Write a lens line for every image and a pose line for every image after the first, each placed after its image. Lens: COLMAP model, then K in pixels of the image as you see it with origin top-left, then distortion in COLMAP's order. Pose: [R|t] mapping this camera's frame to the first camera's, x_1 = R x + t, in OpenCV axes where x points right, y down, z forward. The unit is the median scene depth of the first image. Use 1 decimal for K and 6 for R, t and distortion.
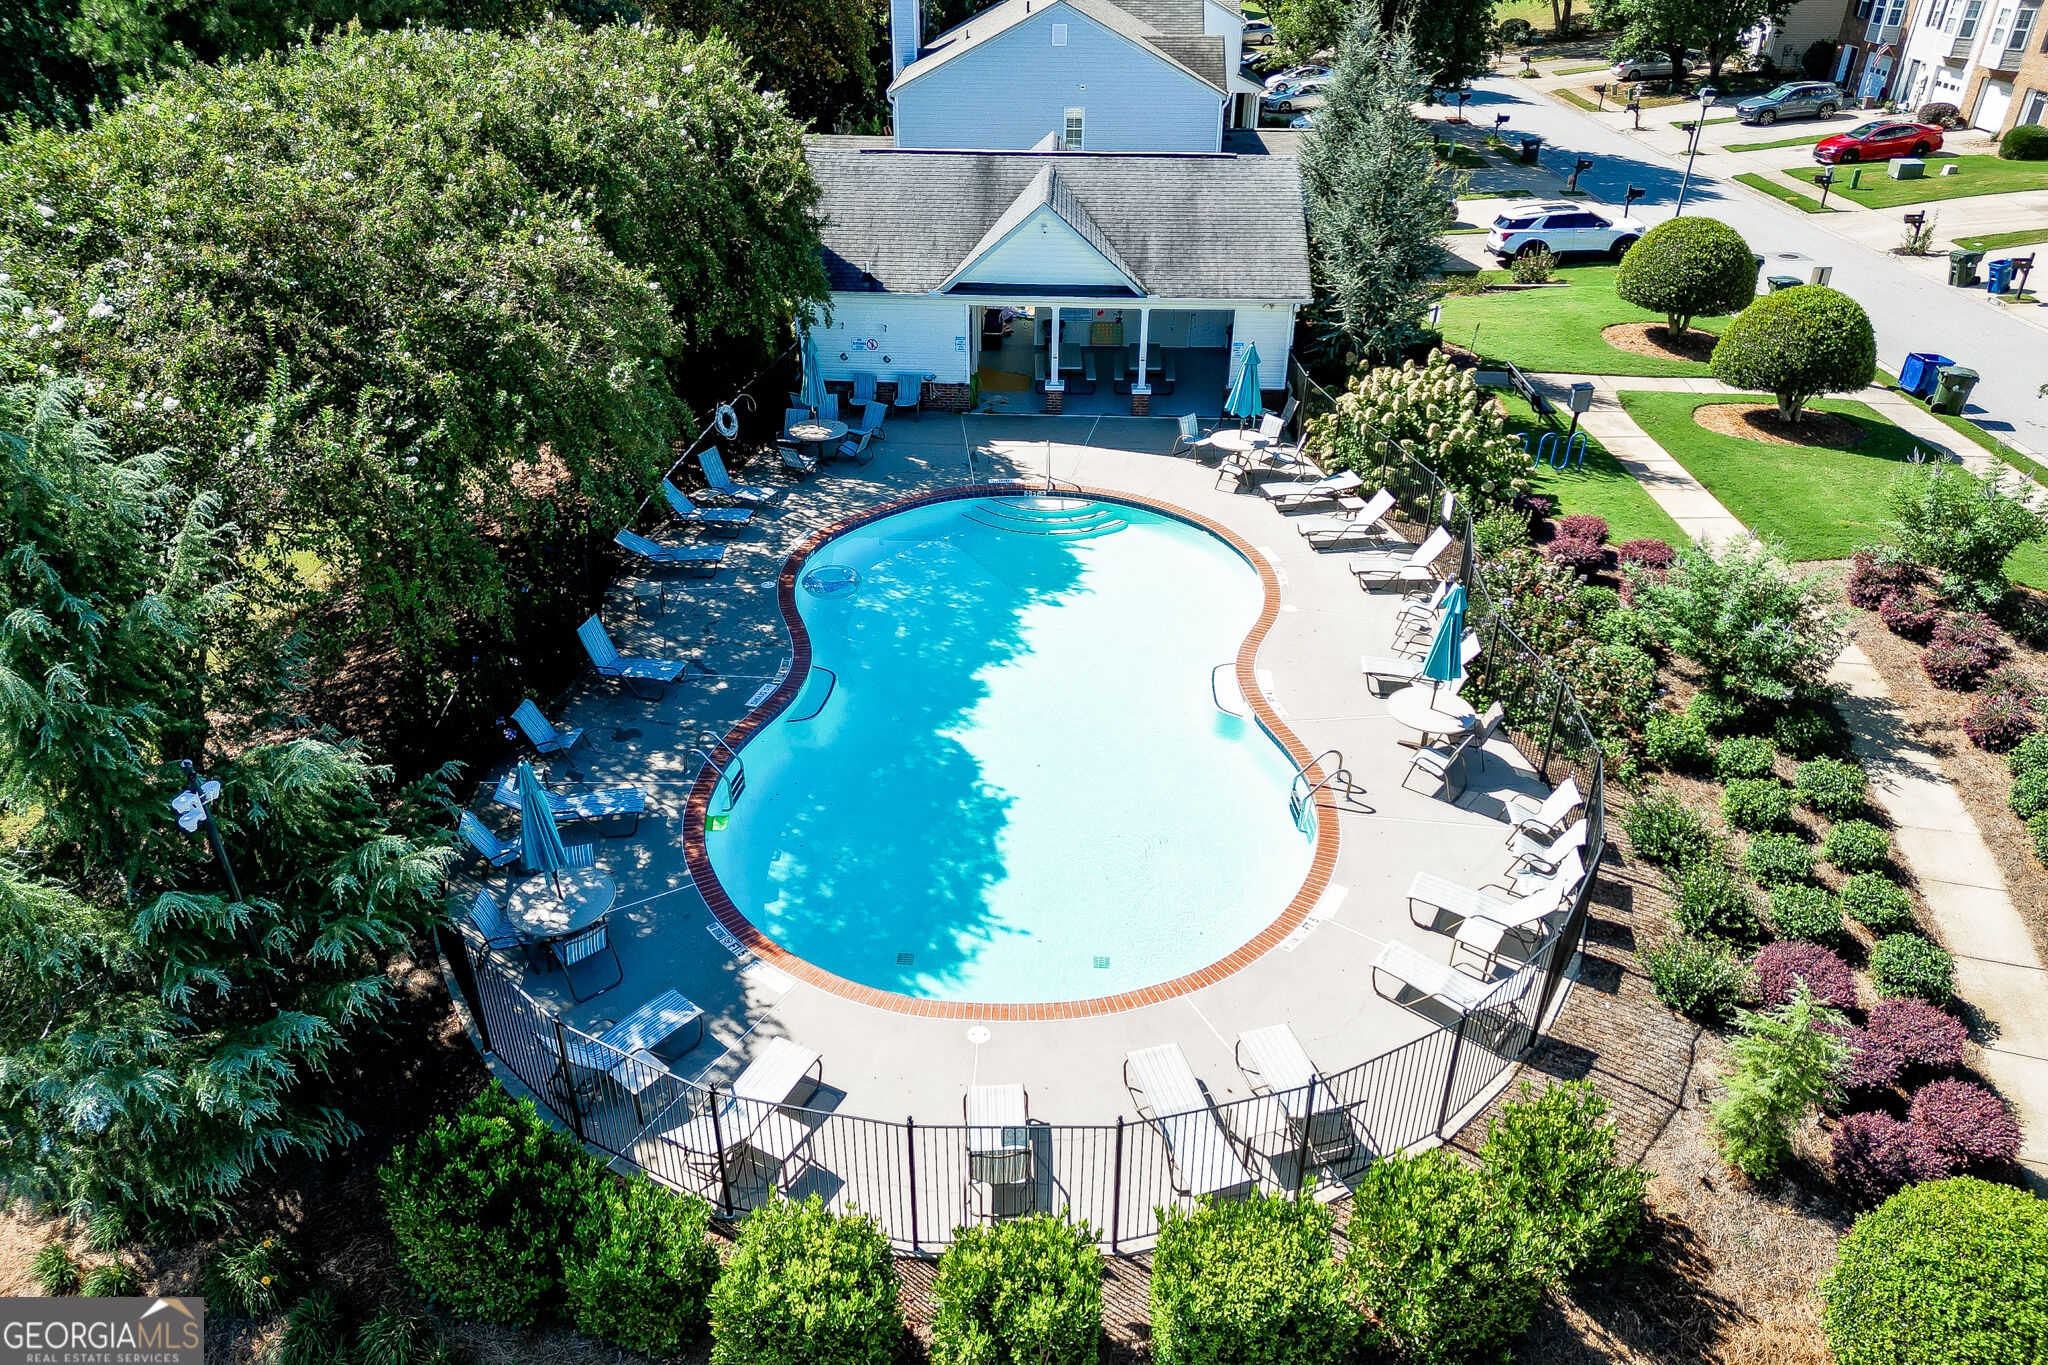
lens RADIAL K [[1438.1, 0, 1024.0], [0, 1438.1, 682.5], [0, 0, 1]] dist [0.074564, -0.077984]
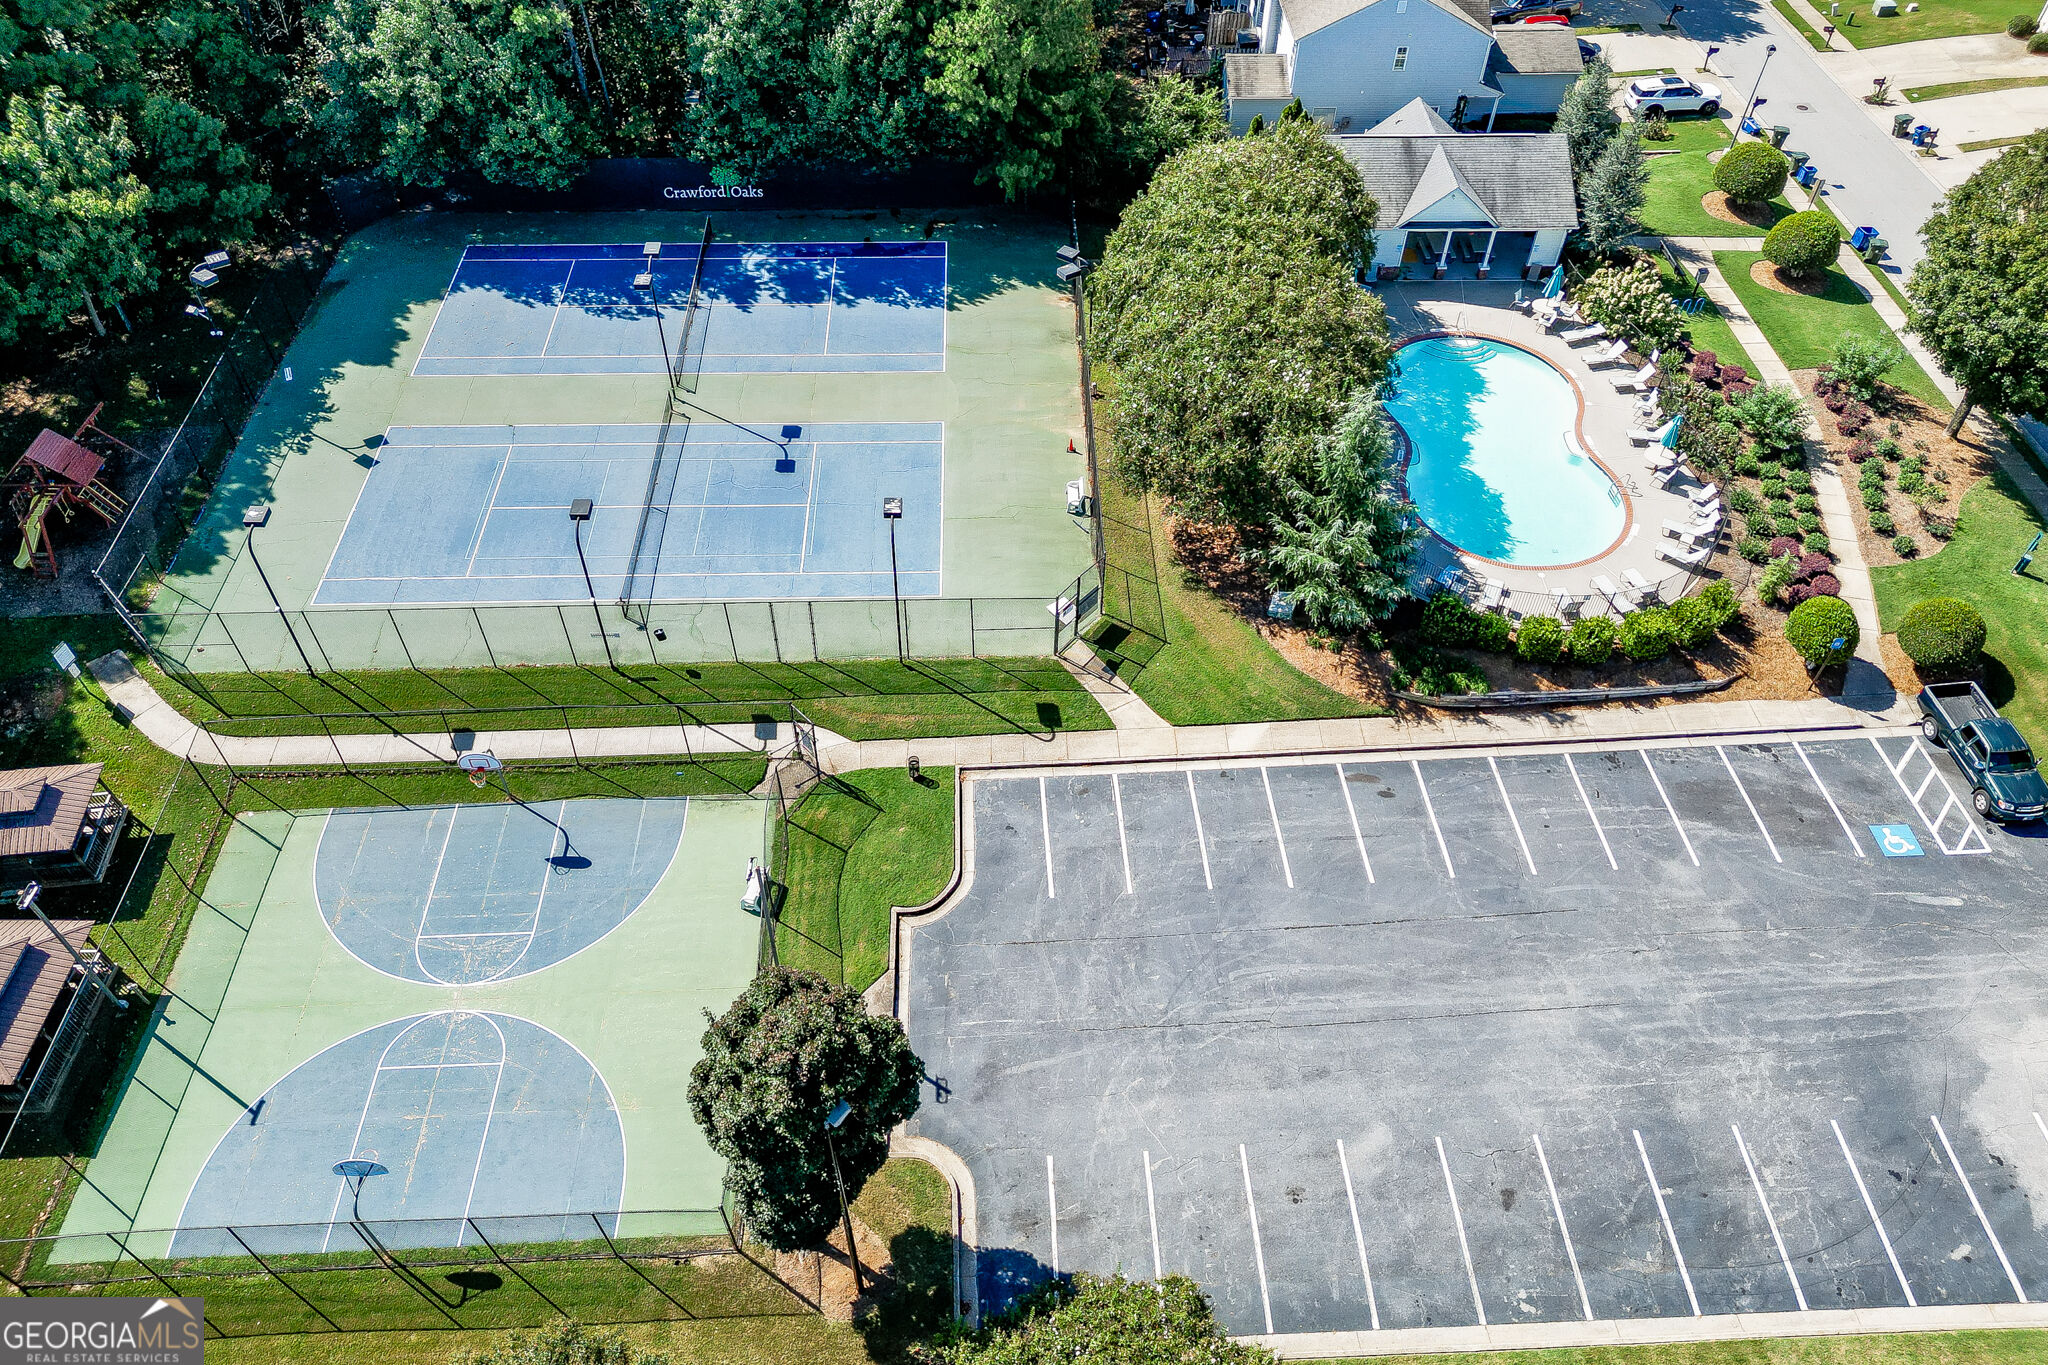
lens RADIAL K [[1438.1, 0, 1024.0], [0, 1438.1, 682.5], [0, 0, 1]] dist [0.074564, -0.077984]
pose [[0.998456, -0.038124, 0.040390, -1.040404], [0.024682, 0.956025, 0.292243, -0.401924], [-0.049755, -0.290795, 0.955491, -1.688560]]
